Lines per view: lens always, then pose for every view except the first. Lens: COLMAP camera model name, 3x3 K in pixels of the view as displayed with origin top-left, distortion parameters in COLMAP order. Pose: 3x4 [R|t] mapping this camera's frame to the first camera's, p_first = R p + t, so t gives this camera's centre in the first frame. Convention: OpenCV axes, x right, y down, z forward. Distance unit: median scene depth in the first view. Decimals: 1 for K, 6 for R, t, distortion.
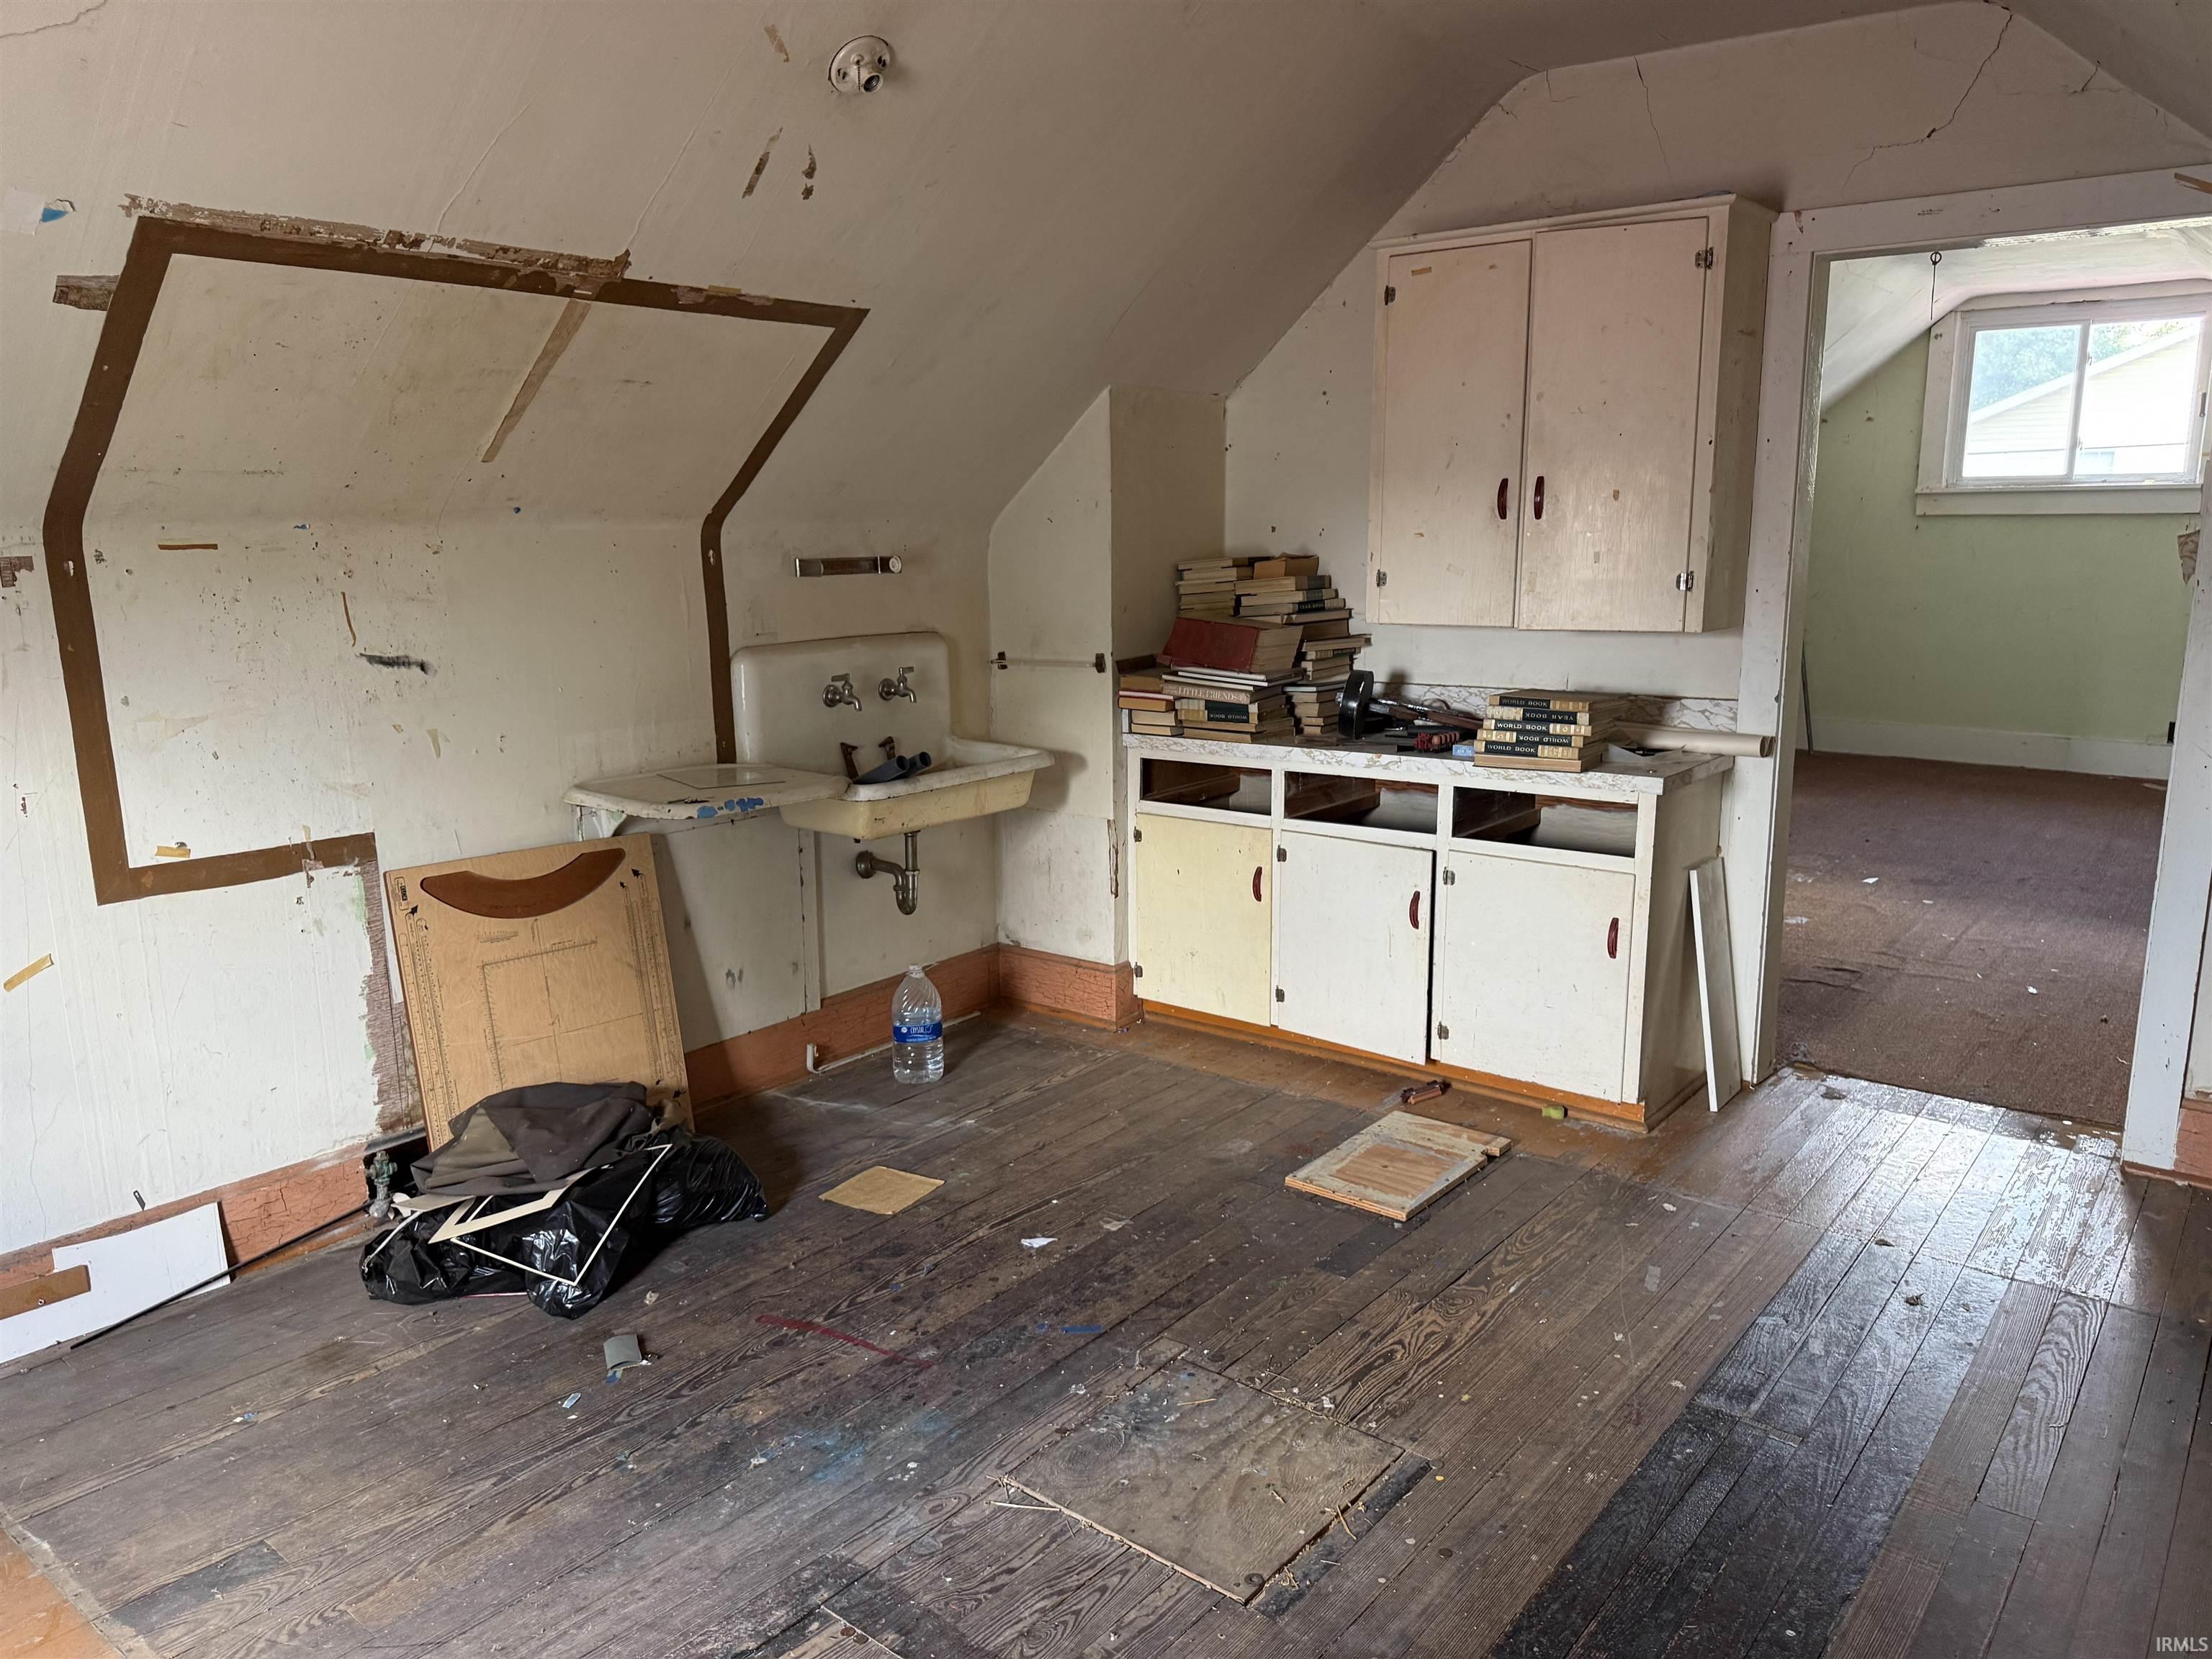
lens RADIAL K [[1596.4, 0, 1106.0], [0, 1596.4, 829.5], [0, 0, 1]] dist [0.100894, -0.123377]
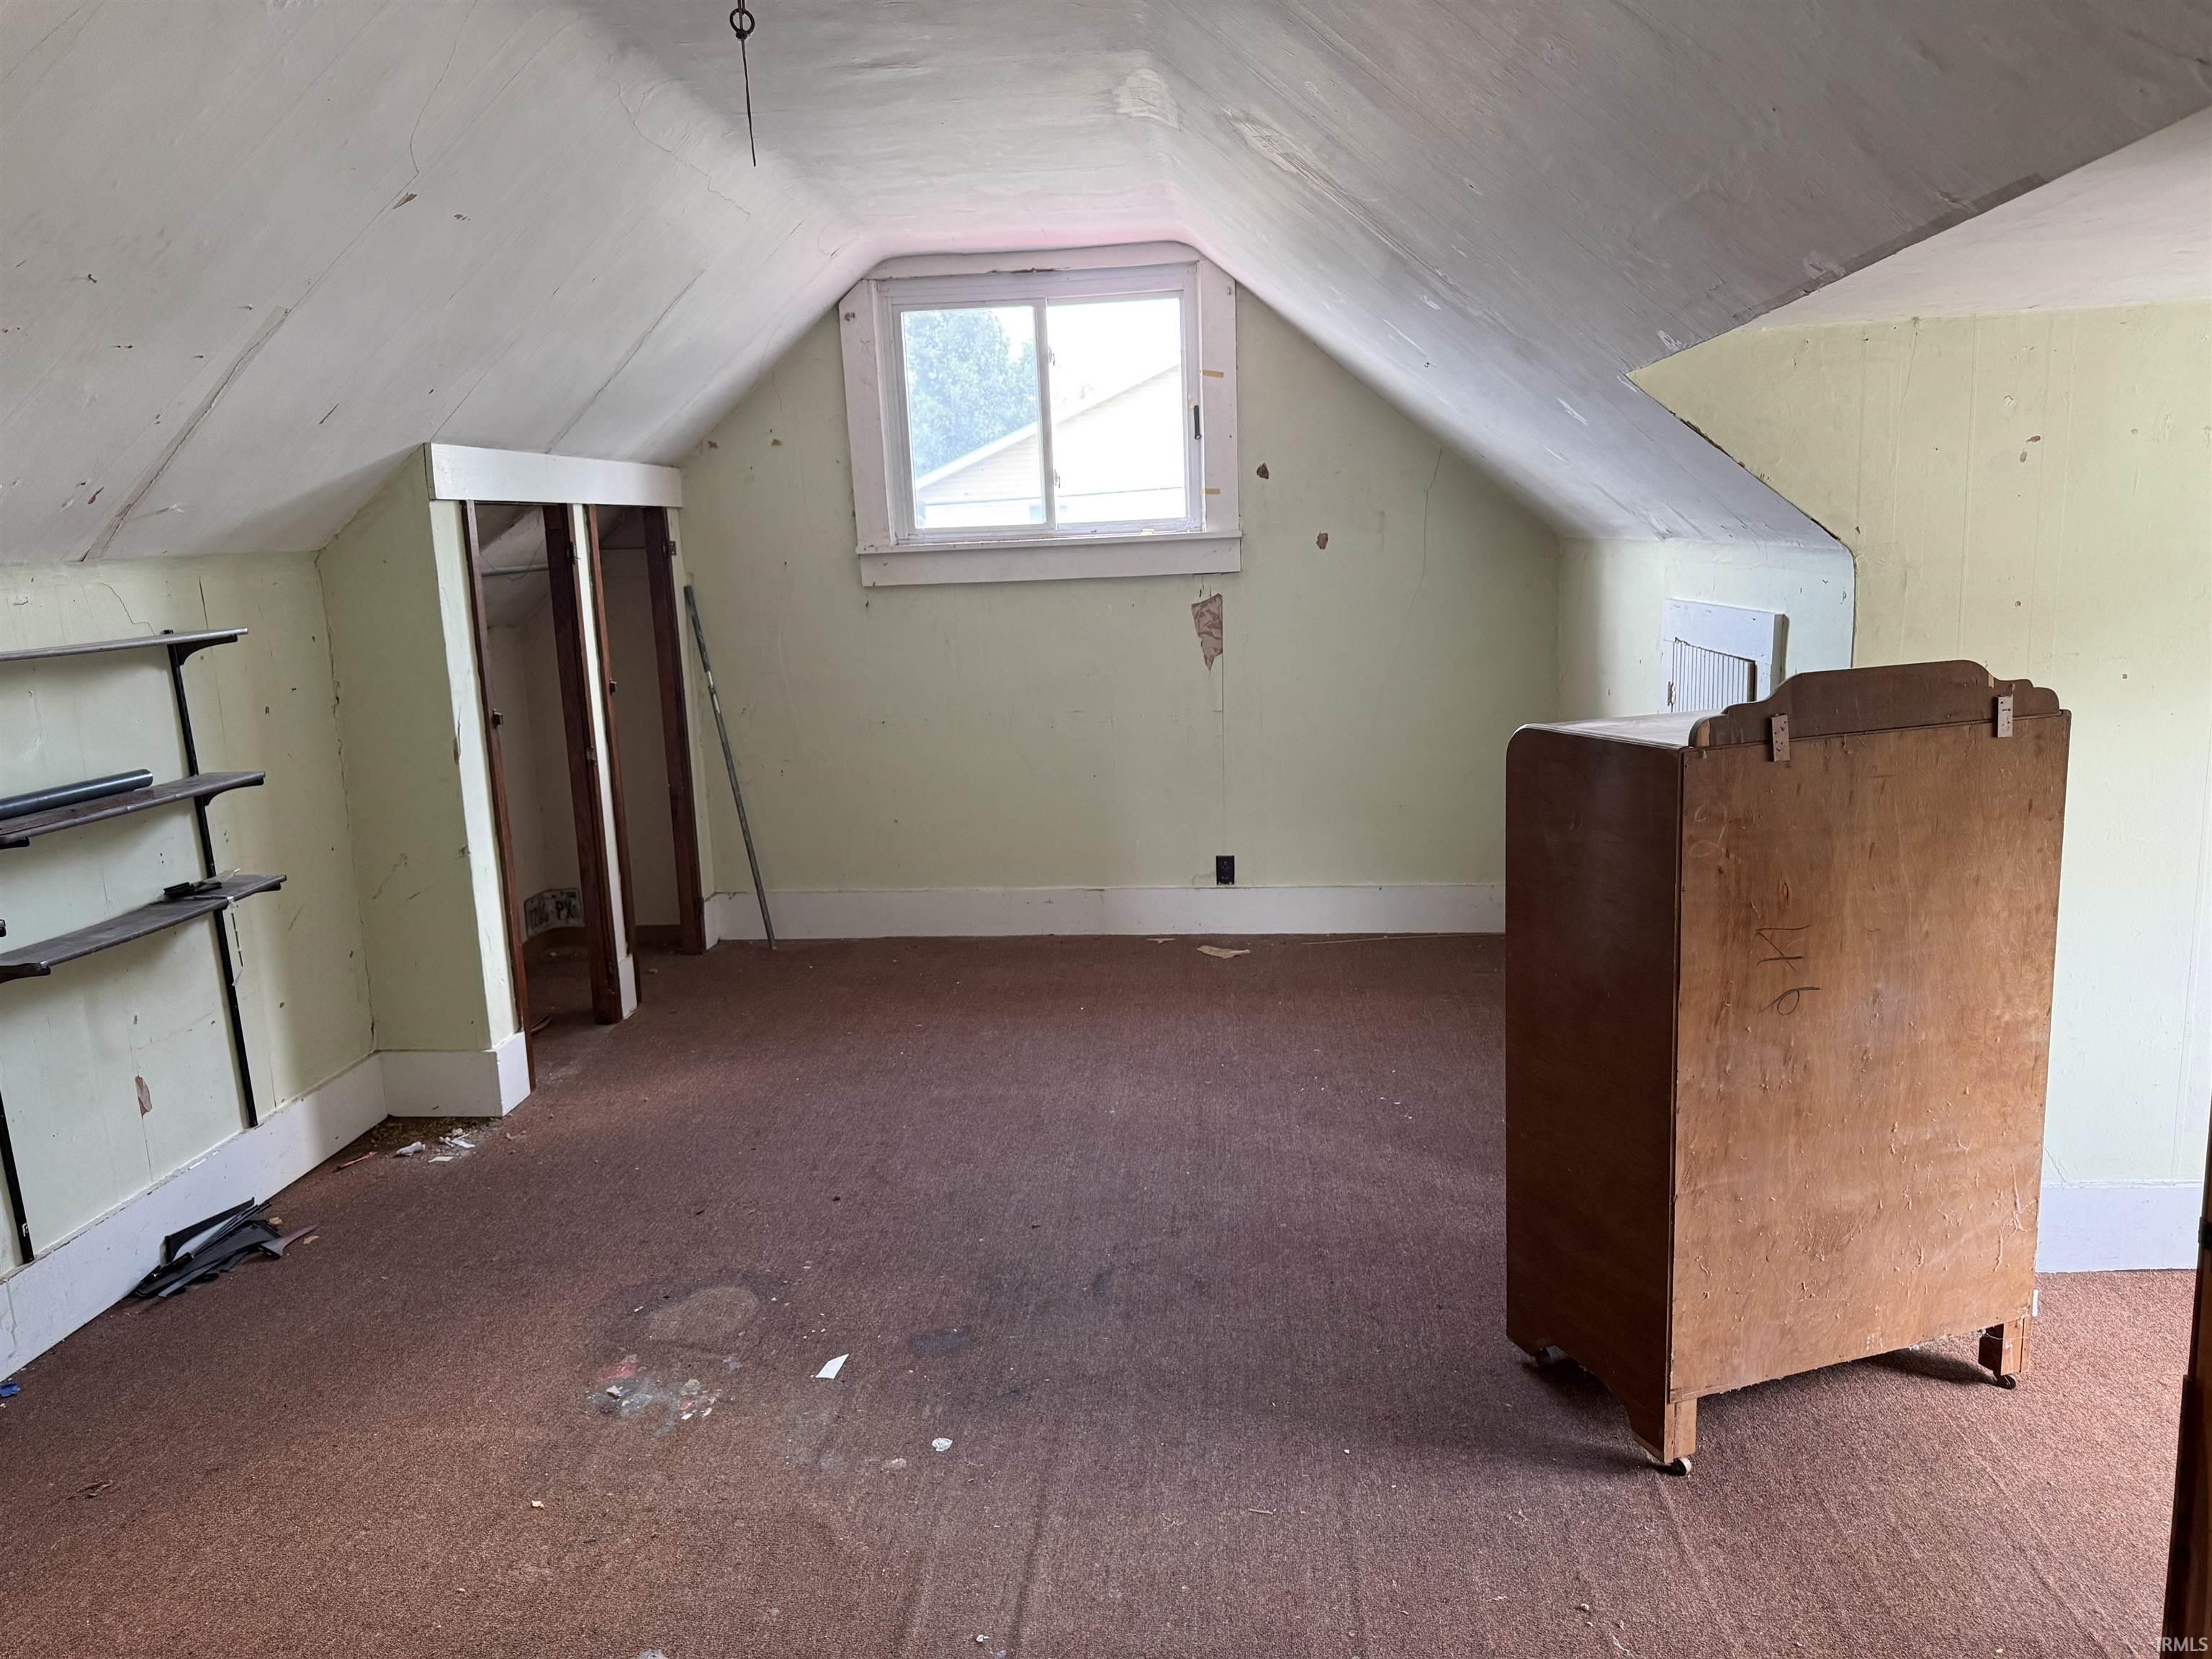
lens RADIAL K [[1596.4, 0, 1106.0], [0, 1596.4, 829.5], [0, 0, 1]] dist [0.100894, -0.123377]
pose [[0.841231, -0.119478, 0.527309, 0.230117], [0.137976, 0.990426, 0.004295, -0.086312], [-0.522774, 0.069143, 0.849663, 0.407208]]
